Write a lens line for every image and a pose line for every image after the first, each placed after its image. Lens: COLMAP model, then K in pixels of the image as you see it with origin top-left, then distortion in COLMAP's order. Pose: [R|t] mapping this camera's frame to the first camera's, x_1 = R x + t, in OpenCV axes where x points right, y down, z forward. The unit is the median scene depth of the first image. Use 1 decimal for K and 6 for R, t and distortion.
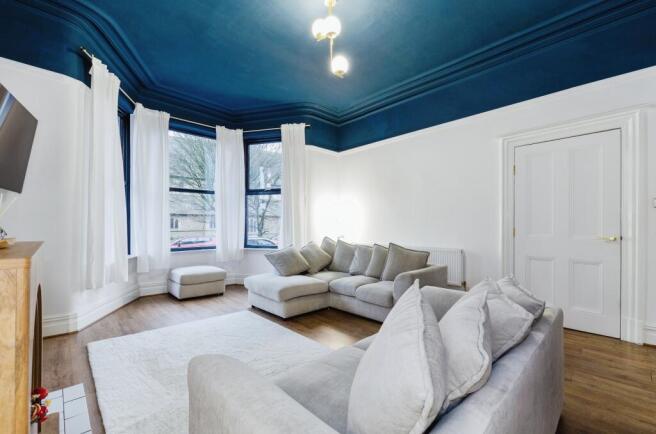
lens RADIAL K [[287.6, 0, 327.7], [0, 287.6, 226.9], [0, 0, 1]] dist [0.002274, 0.000122]
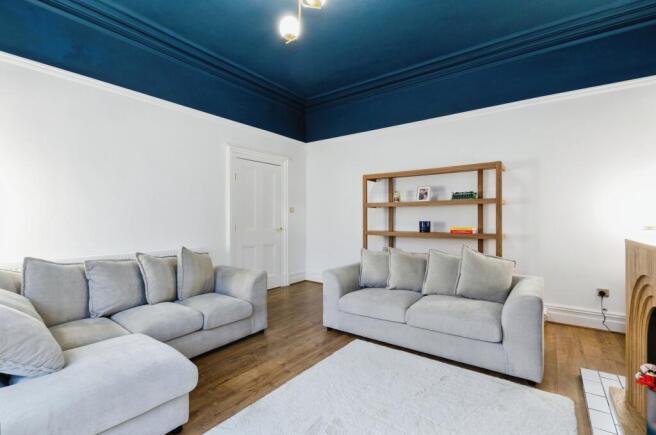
lens RADIAL K [[281.8, 0, 328.0], [0, 281.8, 217.5], [0, 0, 1]] dist [0.001688, -0.000060]
pose [[-0.166992, -0.002798, 0.985954, -0.614908], [0.001305, 0.999994, 0.003058, -0.029173], [-0.985957, 0.001797, -0.166988, 0.859451]]
